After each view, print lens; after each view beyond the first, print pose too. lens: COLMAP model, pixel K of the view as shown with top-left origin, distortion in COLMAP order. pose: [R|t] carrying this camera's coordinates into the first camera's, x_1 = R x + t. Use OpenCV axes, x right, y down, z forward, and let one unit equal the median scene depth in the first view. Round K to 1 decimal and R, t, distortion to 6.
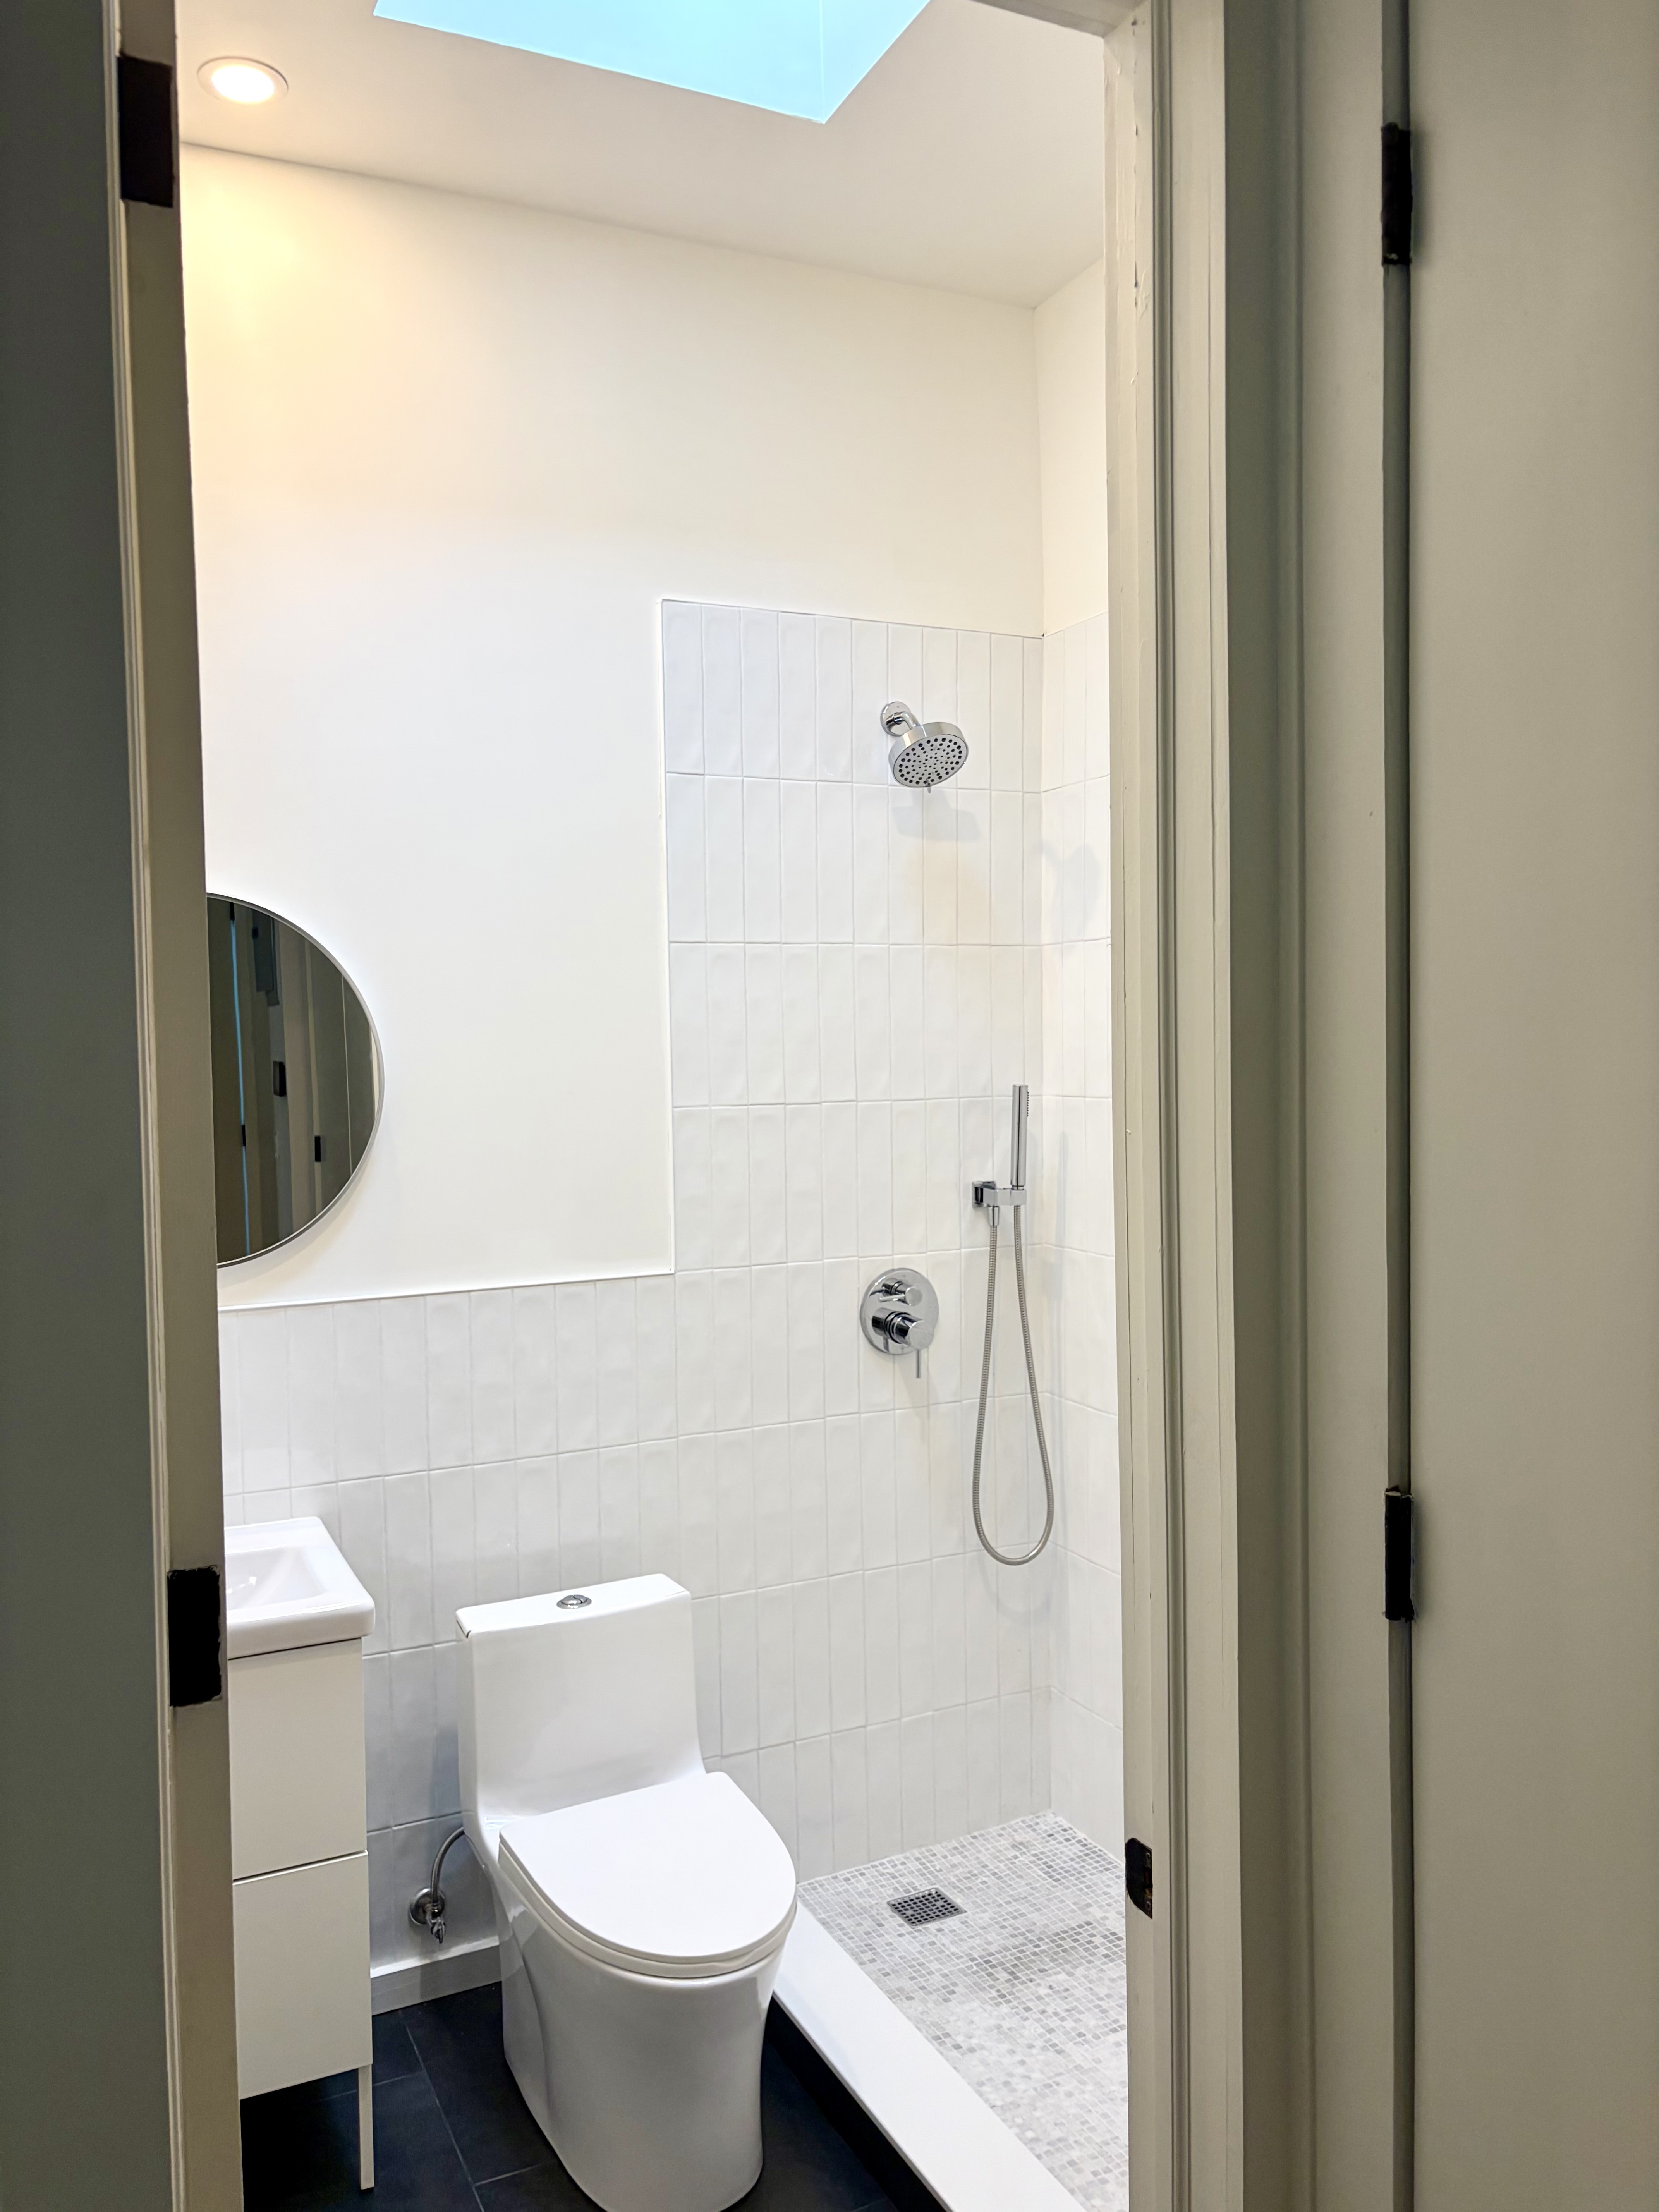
lens RADIAL K [[1669.8, 0, 790.9], [0, 1669.8, 1072.0], [0, 0, 1]] dist [0.051906, -0.090199]
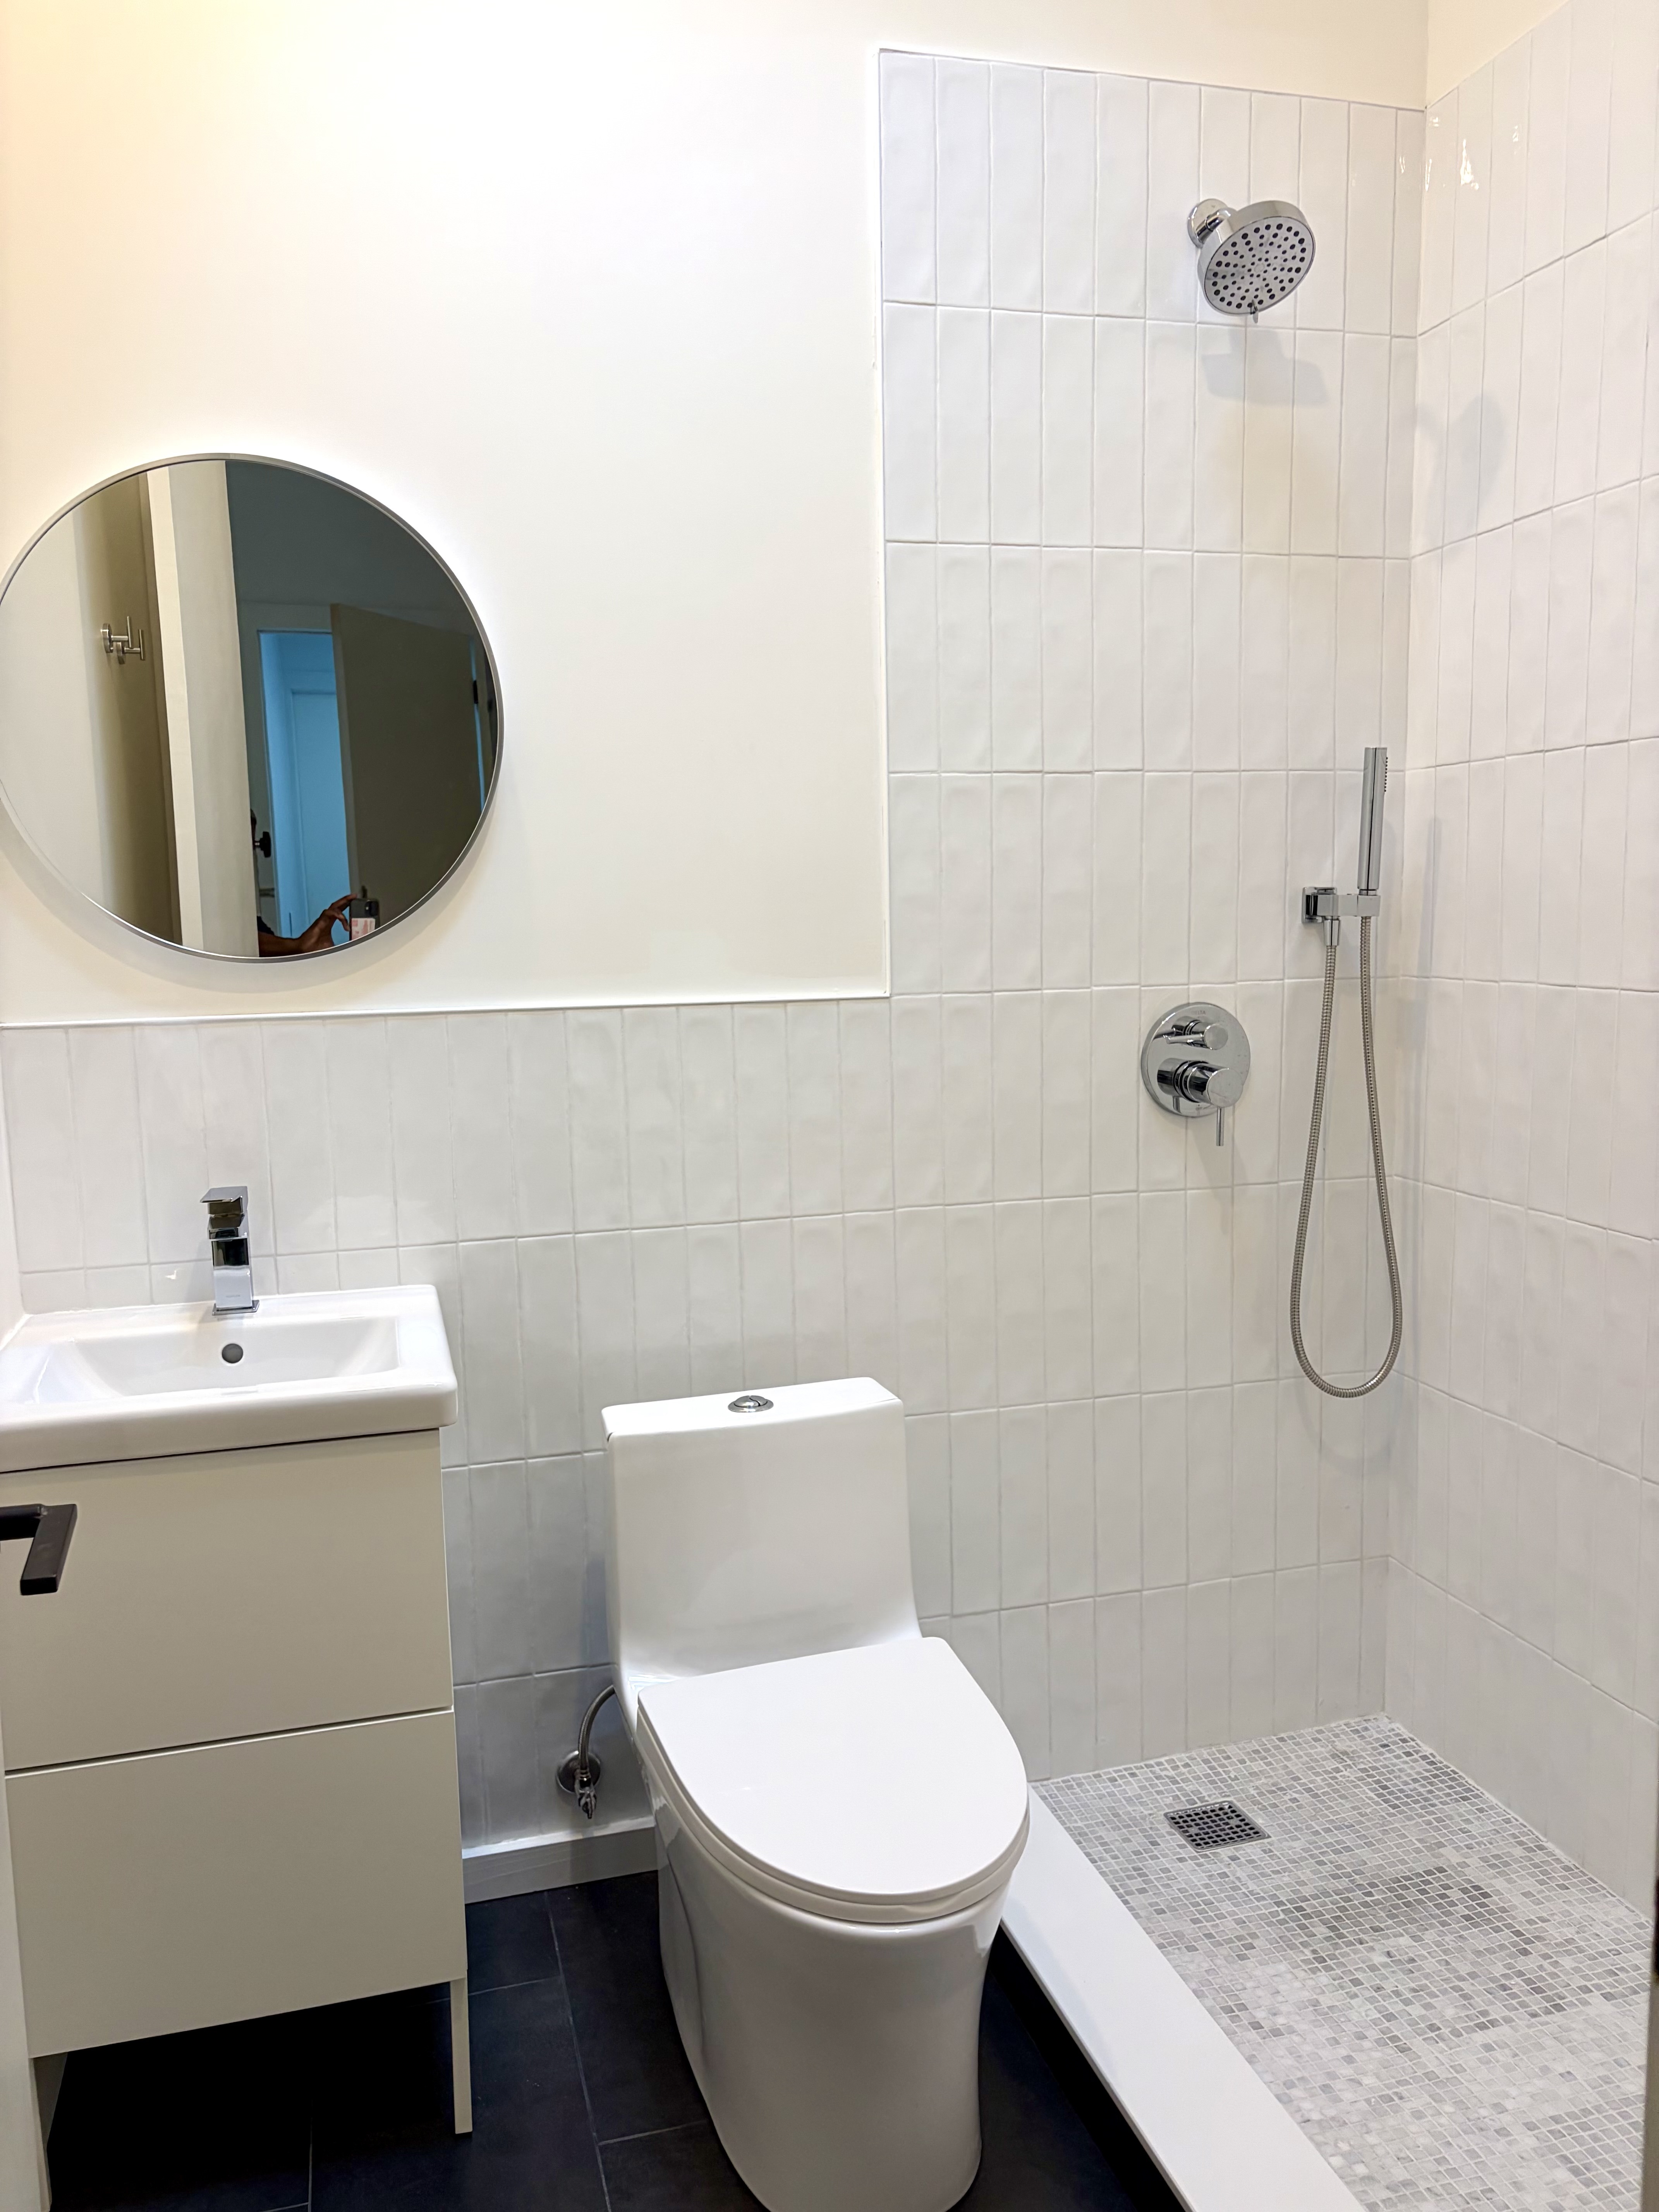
lens RADIAL K [[1669.8, 0, 790.9], [0, 1669.8, 1072.0], [0, 0, 1]] dist [0.051906, -0.090199]
pose [[0.984799, 0.015293, -0.173024, 0.017720], [-0.001499, 0.996828, 0.079571, 0.097698], [0.173692, -0.078102, 0.981698, 0.251997]]
